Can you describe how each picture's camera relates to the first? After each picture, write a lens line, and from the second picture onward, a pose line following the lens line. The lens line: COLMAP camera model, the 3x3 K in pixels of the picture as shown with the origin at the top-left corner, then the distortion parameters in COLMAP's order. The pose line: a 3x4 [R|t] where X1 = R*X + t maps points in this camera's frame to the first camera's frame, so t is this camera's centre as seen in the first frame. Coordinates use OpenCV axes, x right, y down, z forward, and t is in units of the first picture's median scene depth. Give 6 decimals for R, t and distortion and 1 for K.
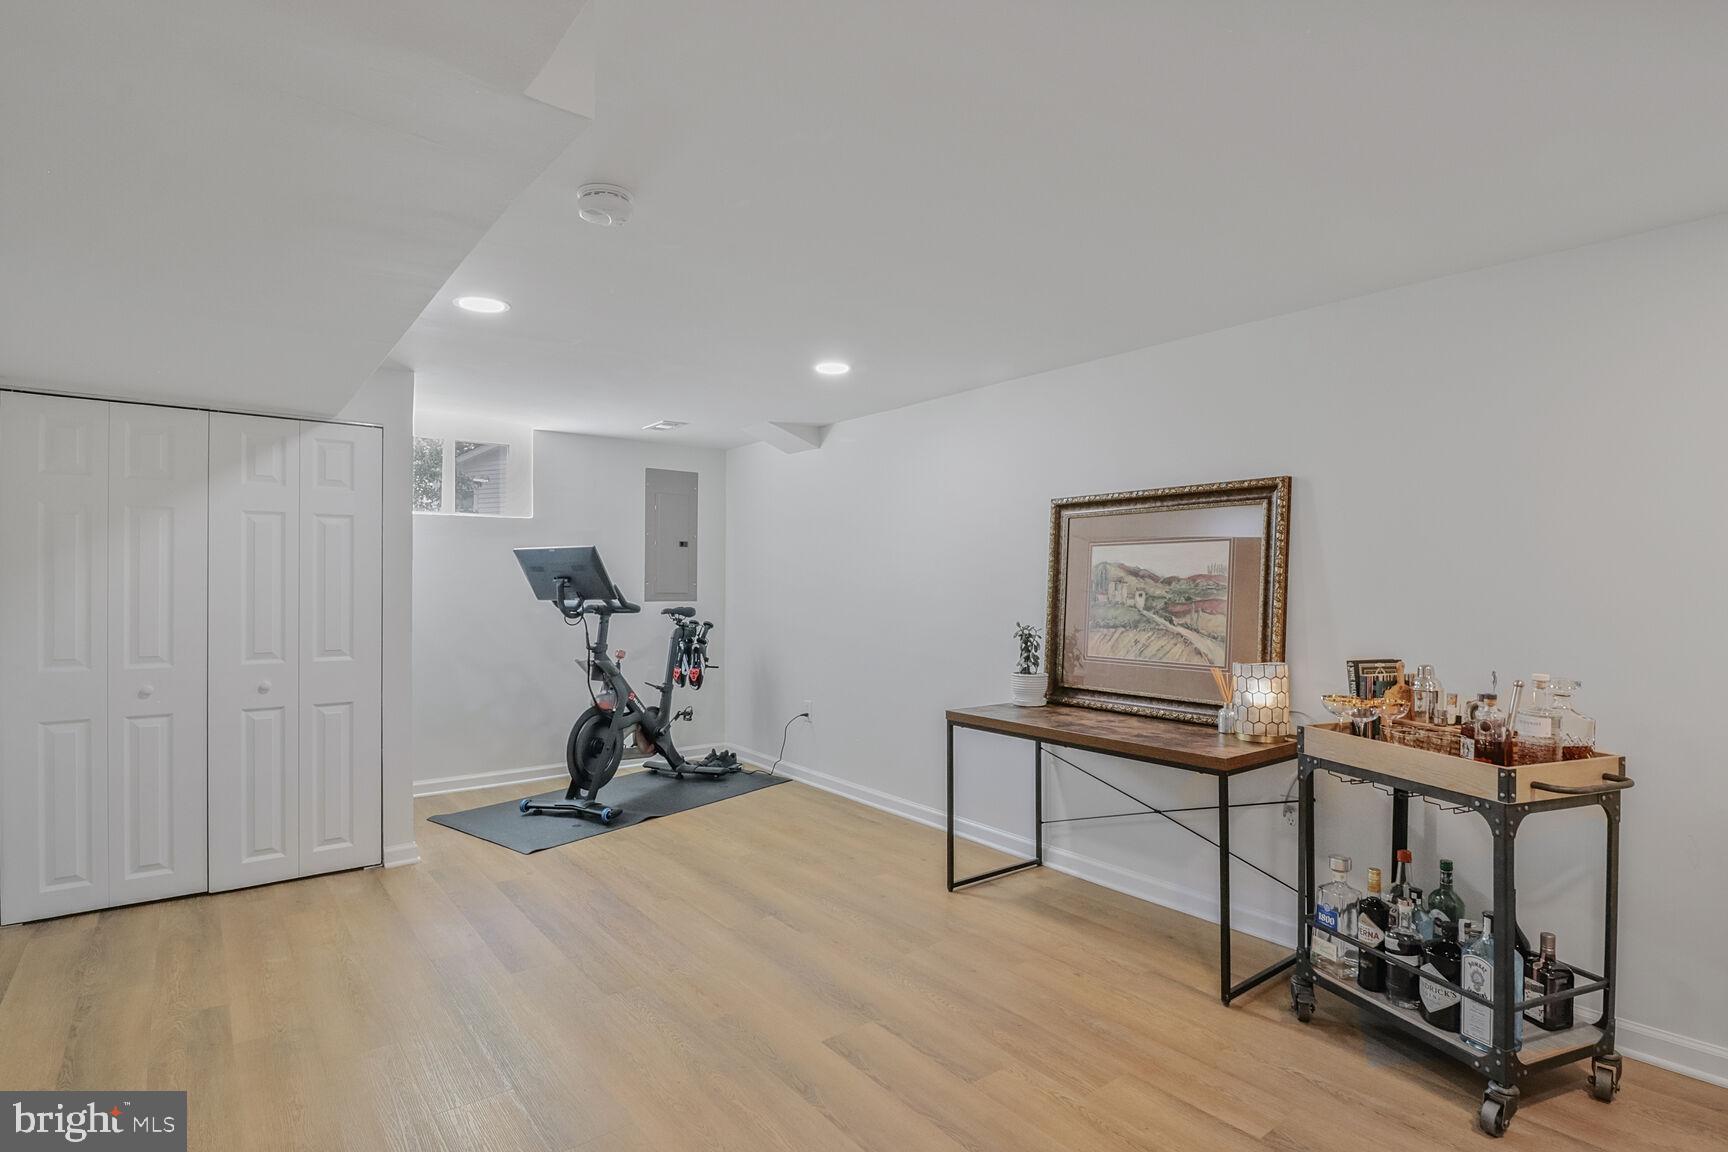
lens RADIAL K [[872.1, 0, 877.5], [0, 872.1, 579.6], [0, 0, 1]] dist [-0.003390, -0.010819]
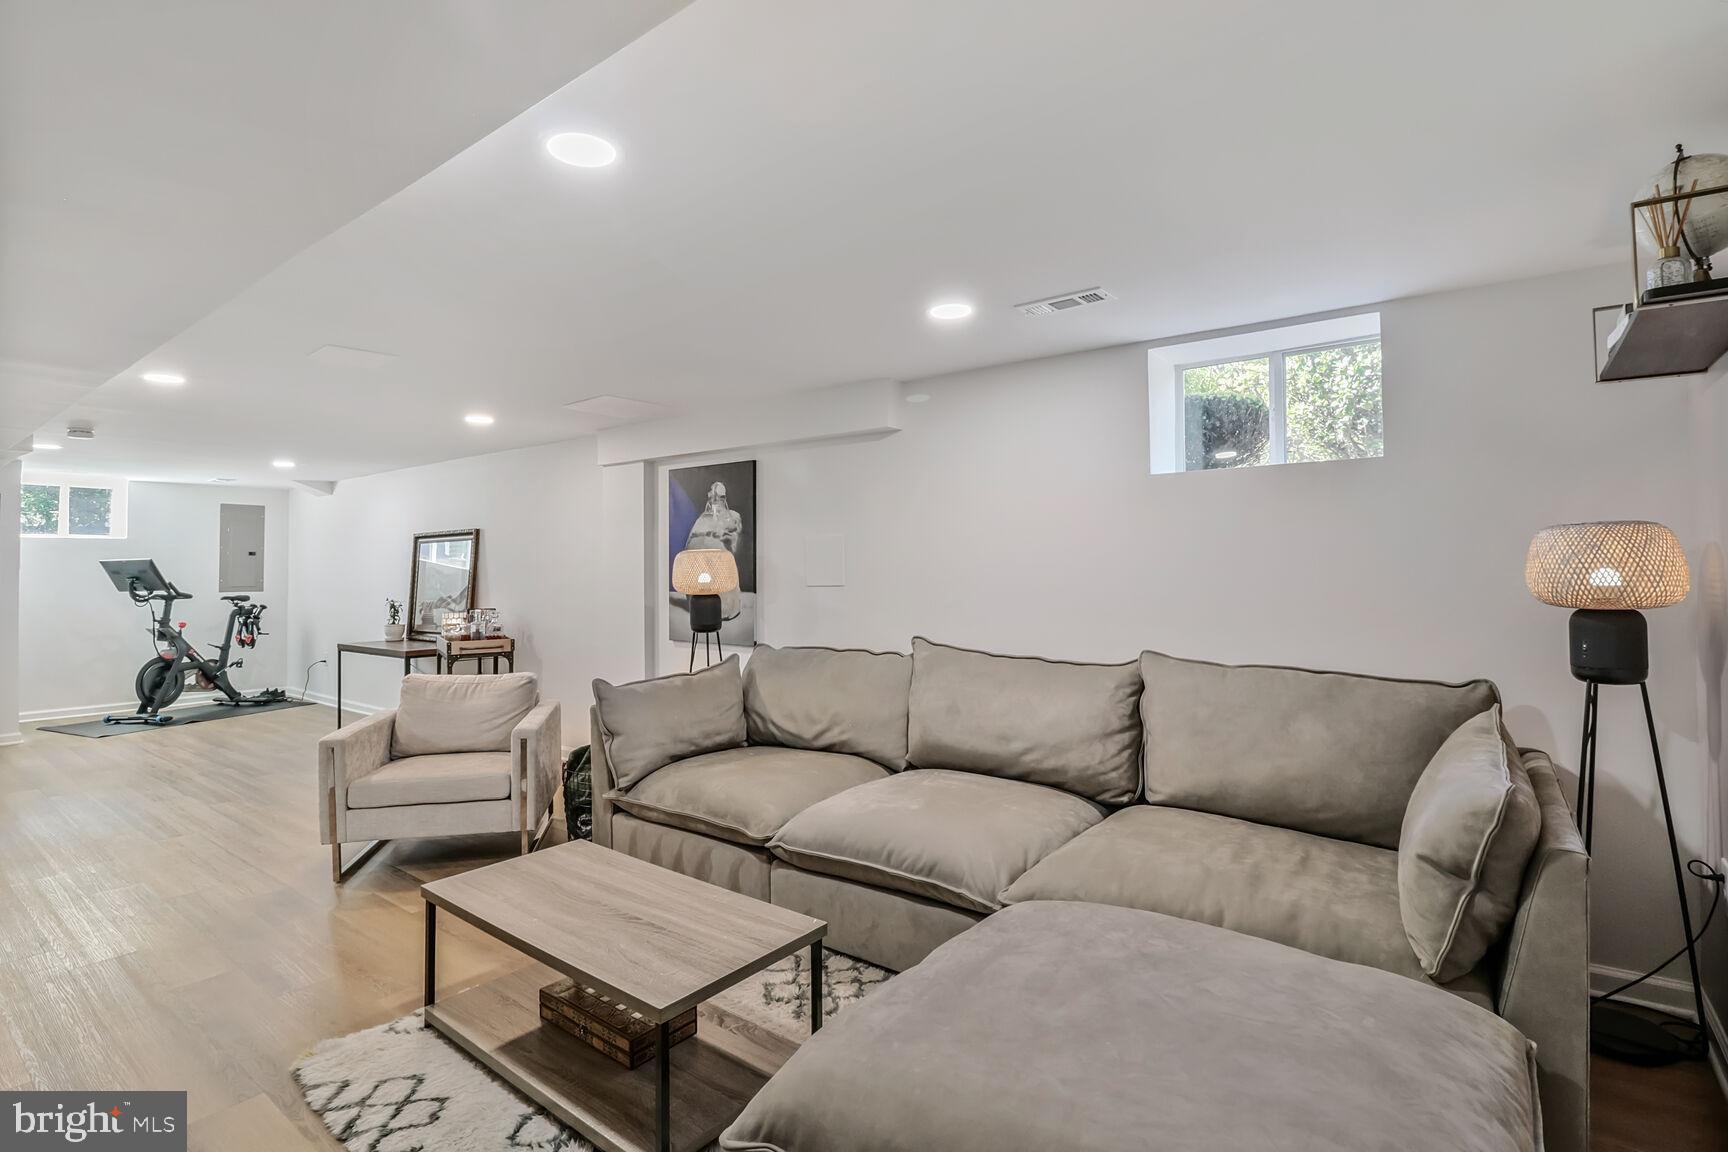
lens RADIAL K [[872.1, 0, 902.4], [0, 872.1, 555.0], [0, 0, 1]] dist [-0.003390, -0.010819]
pose [[0.972853, -0.007130, 0.231313, 0.632871], [0.011742, 0.999759, -0.018571, 0.002590], [-0.231125, 0.020783, 0.972702, -0.863907]]
